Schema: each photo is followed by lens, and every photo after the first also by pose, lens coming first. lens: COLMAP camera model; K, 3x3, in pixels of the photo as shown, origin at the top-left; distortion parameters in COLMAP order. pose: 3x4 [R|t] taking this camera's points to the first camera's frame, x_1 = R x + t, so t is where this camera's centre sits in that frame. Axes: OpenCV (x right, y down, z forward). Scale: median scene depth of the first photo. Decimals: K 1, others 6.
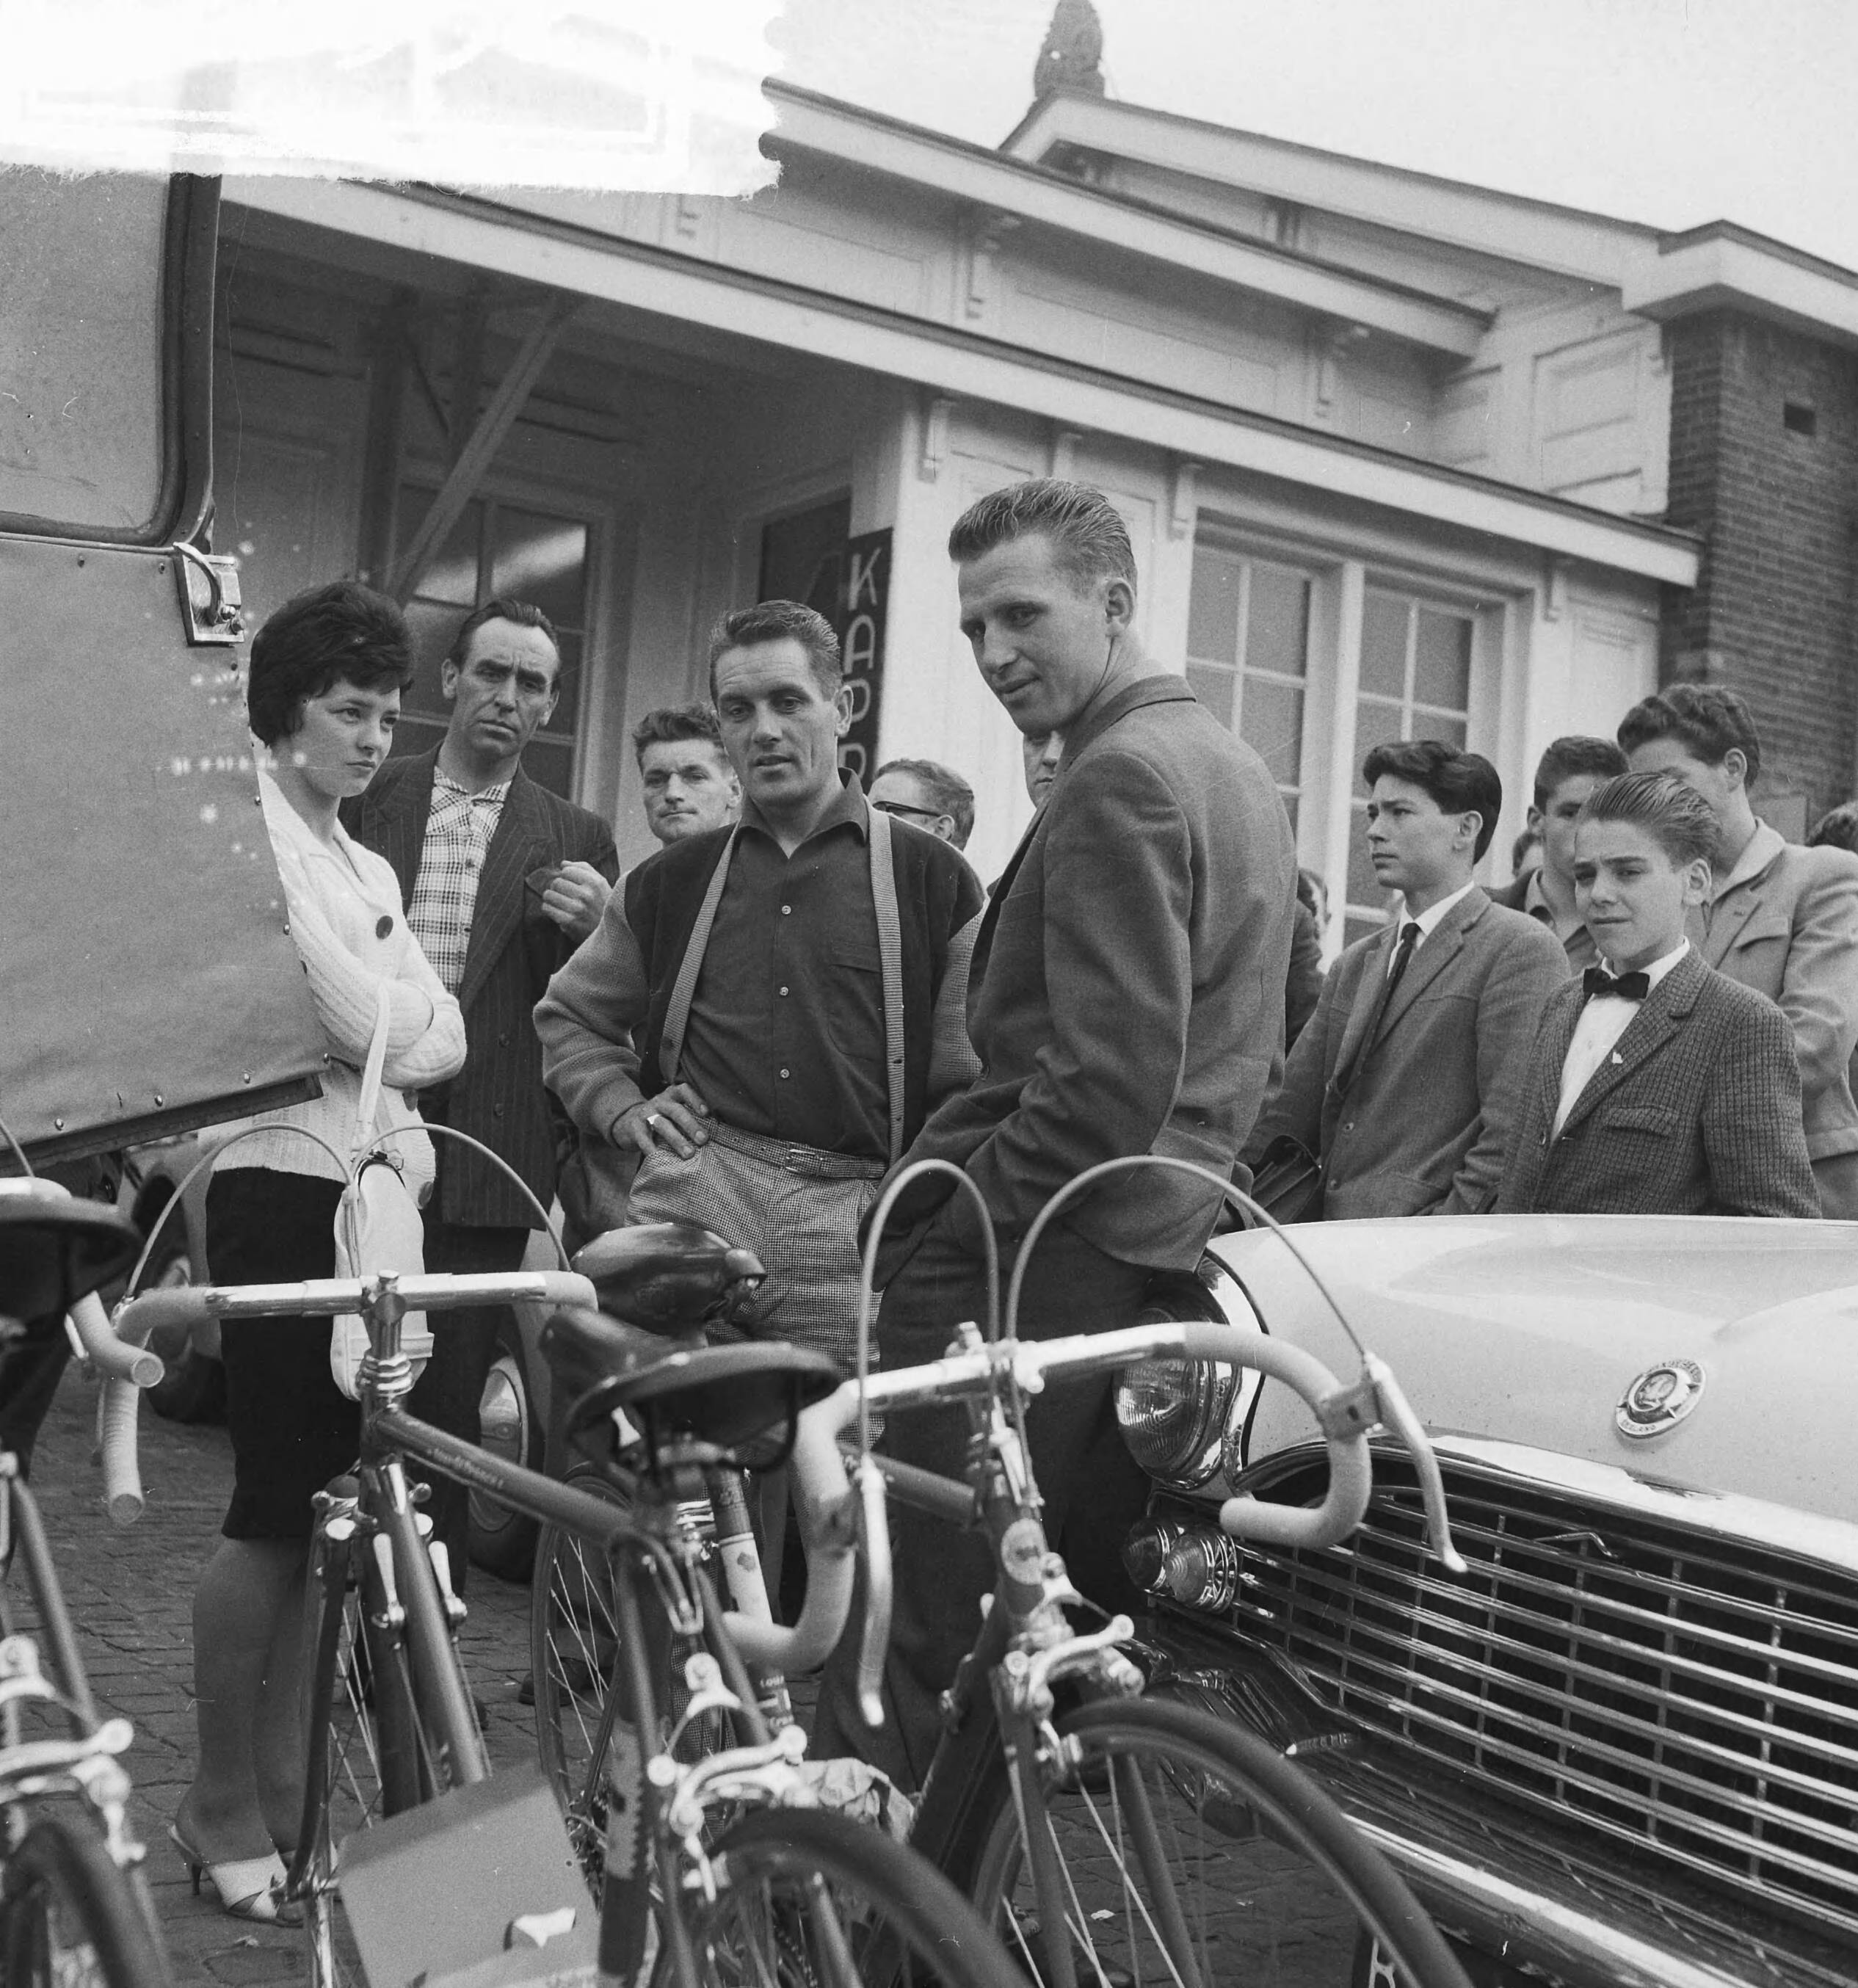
lens RADIAL K [[2343.3, 0, 975.0], [0, 2343.3, 913.7], [0, 0, 1]] dist [0.164671, -0.677674]
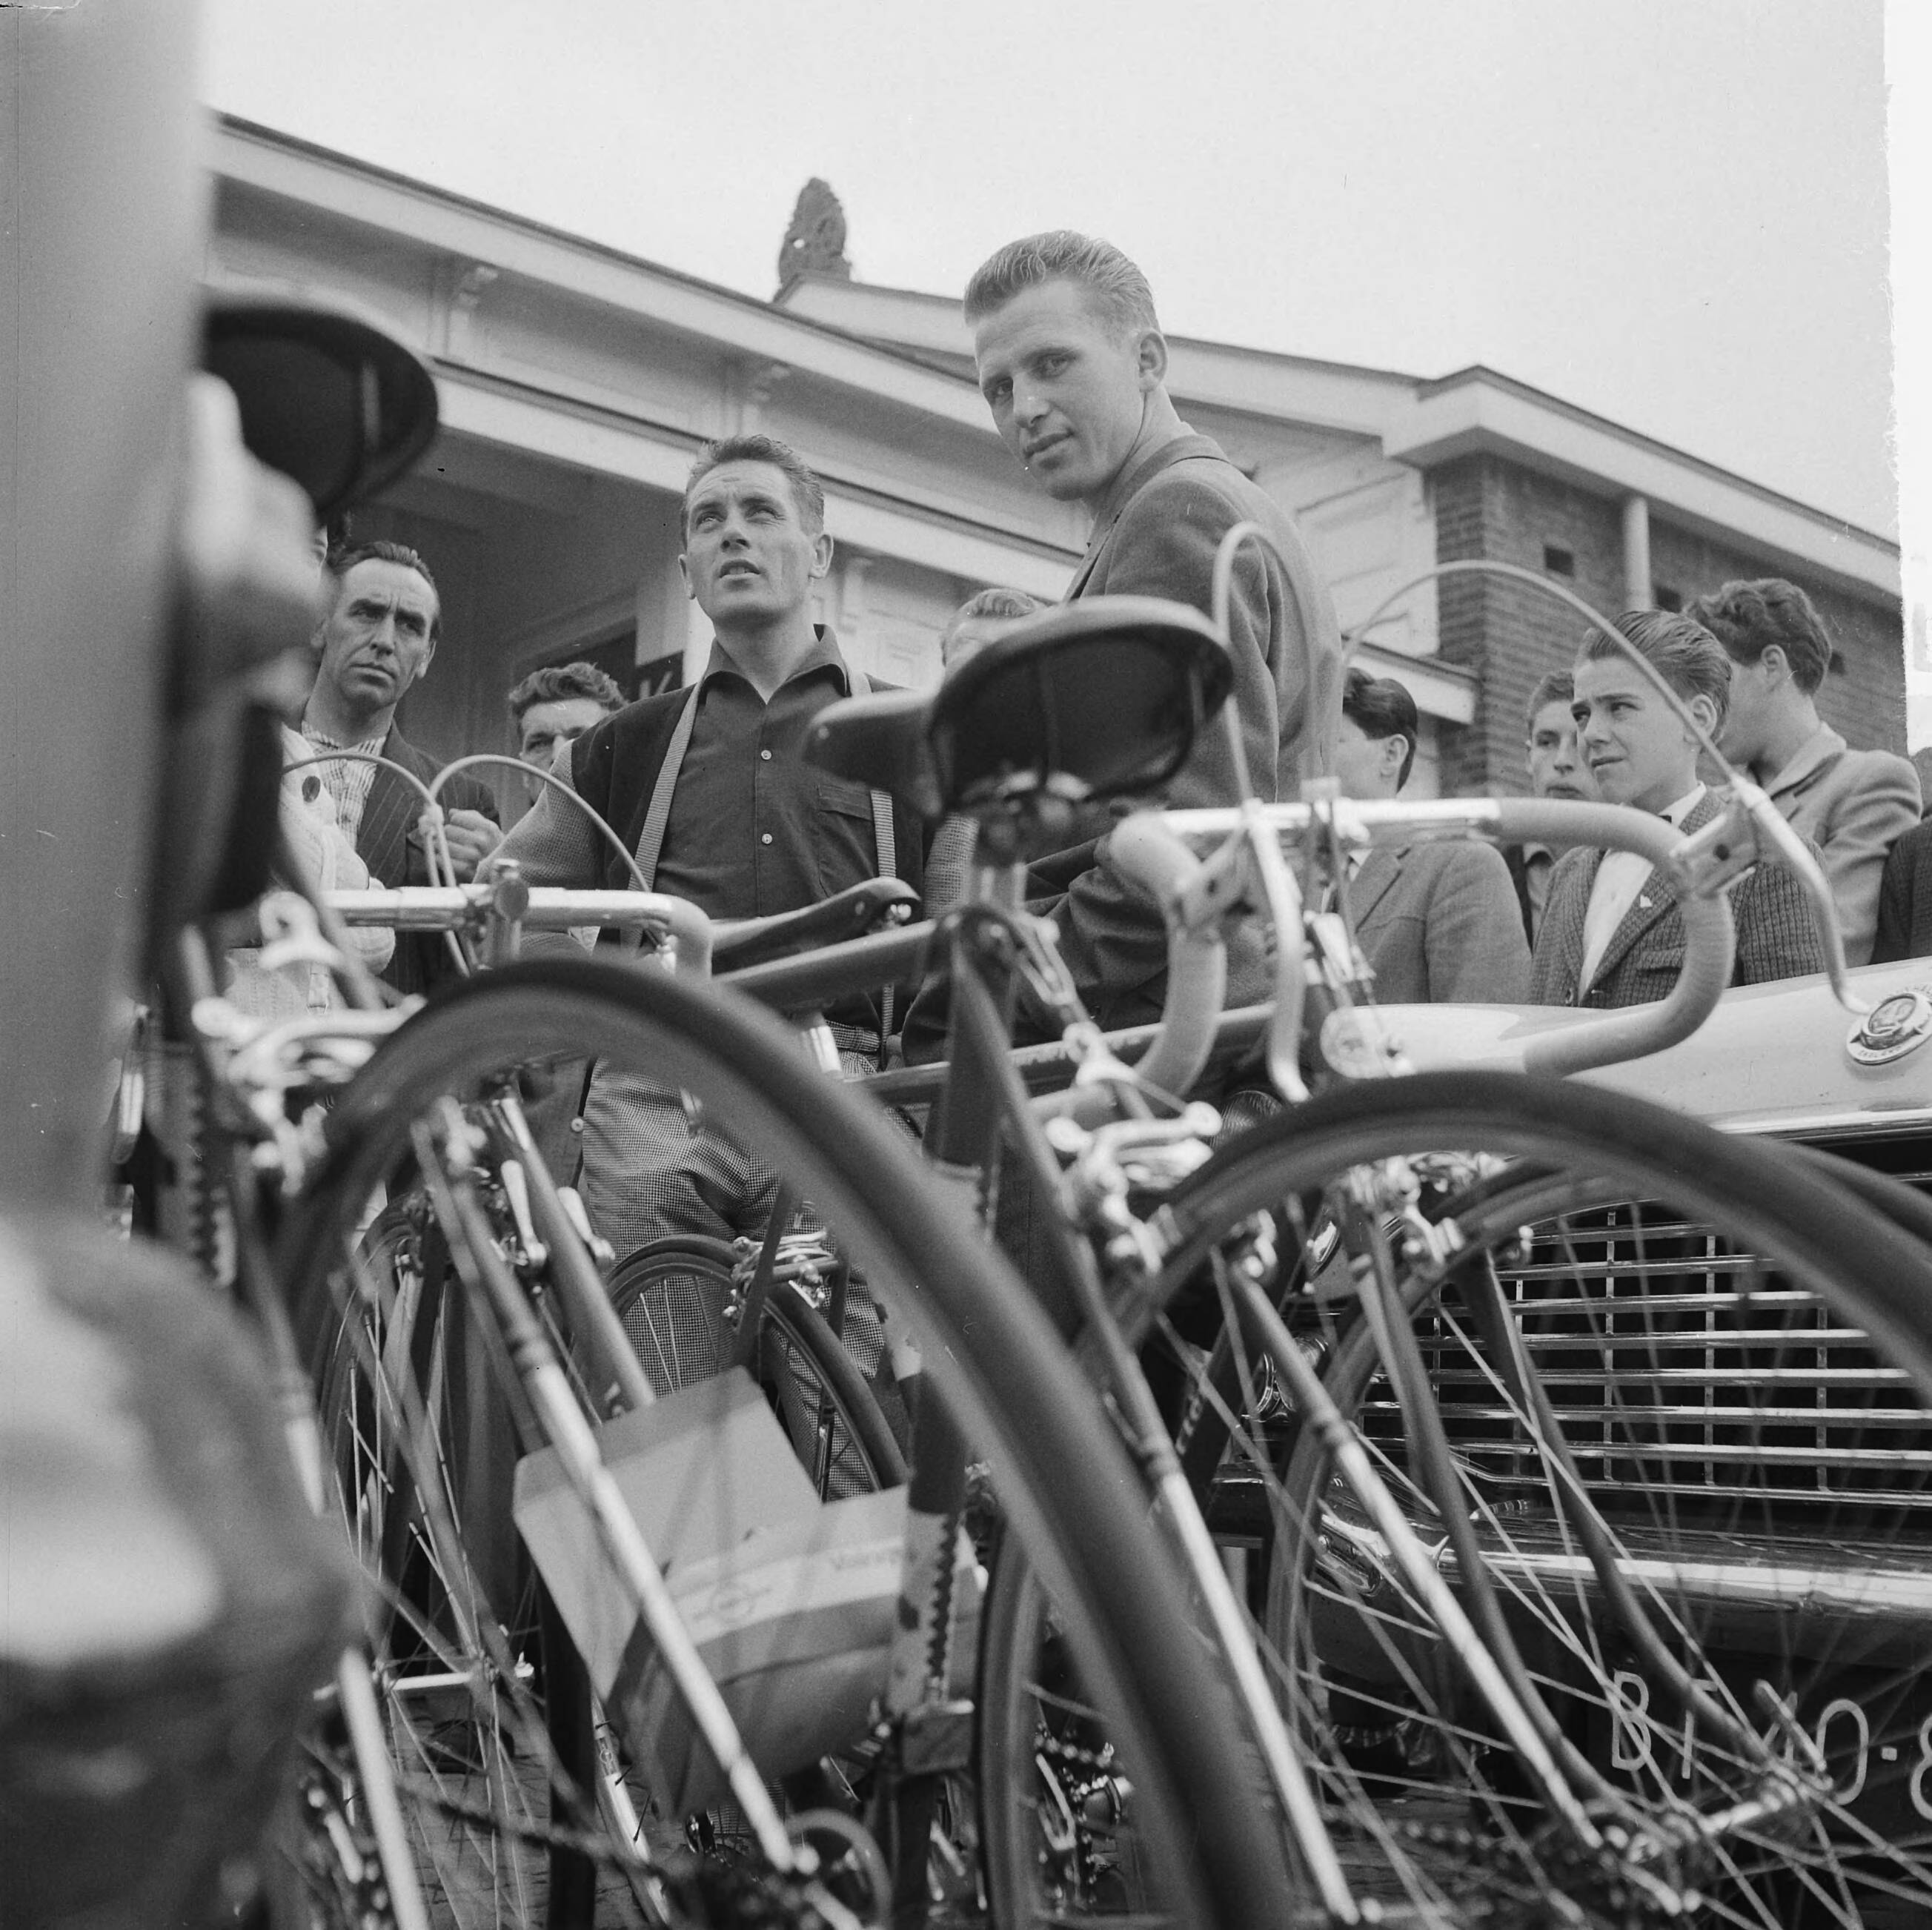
lens RADIAL K [[2388.4, 0, 964.8], [0, 2388.4, 896.9], [0, 0, 1]] dist [0.222077, -1.352128]
pose [[0.993532, -0.027781, 0.110100, -0.080332], [0.039532, 0.993577, -0.106032, 0.116422], [-0.106448, 0.109699, 0.988248, 0.060979]]
